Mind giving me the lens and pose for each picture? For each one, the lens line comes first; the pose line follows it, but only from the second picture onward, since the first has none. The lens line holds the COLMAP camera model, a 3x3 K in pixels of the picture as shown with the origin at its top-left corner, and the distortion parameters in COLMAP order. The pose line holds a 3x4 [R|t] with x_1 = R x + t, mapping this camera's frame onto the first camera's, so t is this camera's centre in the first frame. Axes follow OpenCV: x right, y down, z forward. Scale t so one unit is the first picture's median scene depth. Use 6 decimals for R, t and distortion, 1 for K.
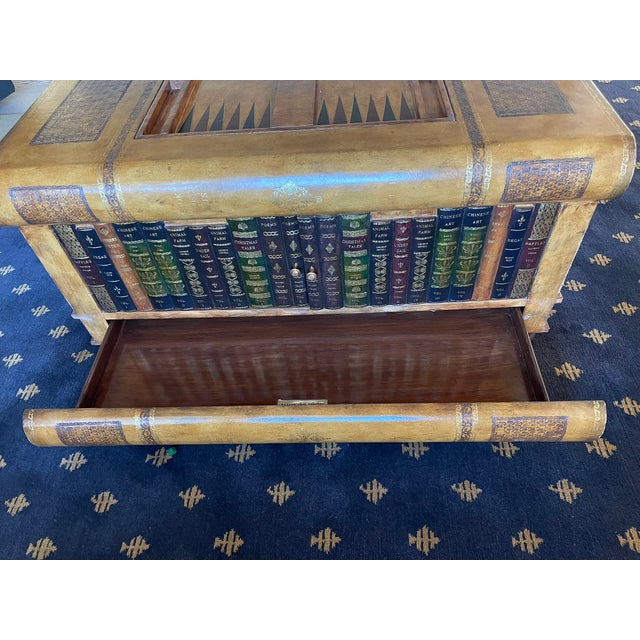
lens RADIAL K [[494.1, 0, 321.8], [0, 494.1, 324.8], [0, 0, 1]] dist [0.074775, -0.098005]
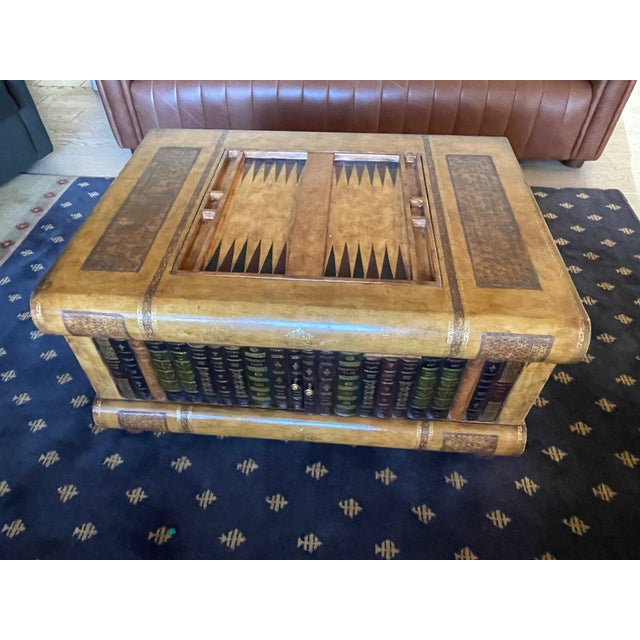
lens RADIAL K [[477.4, 0, 307.9], [0, 477.4, 326.5], [0, 0, 1]] dist [0.021556, -0.038162]
pose [[0.996261, 0.086329, -0.003424, -0.033103], [-0.086396, 0.995311, -0.043503, -0.205848], [-0.000348, 0.043636, 0.999047, -0.114237]]
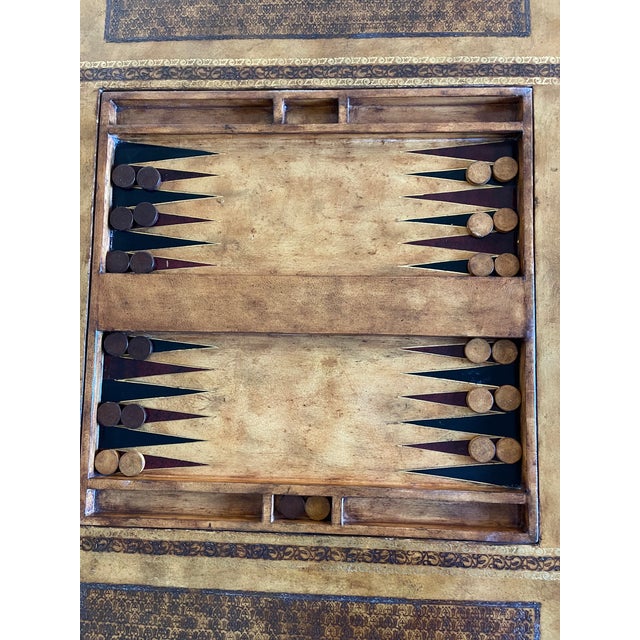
lens RADIAL K [[494.1, 0, 318.4], [0, 494.1, 322.9], [0, 0, 1]] dist [0.074775, -0.098005]
pose [[0.001689, -0.988421, 0.151727, -0.170638], [0.784116, 0.095473, 0.613227, -0.947465], [-0.620612, 0.117936, 0.775198, 0.574748]]
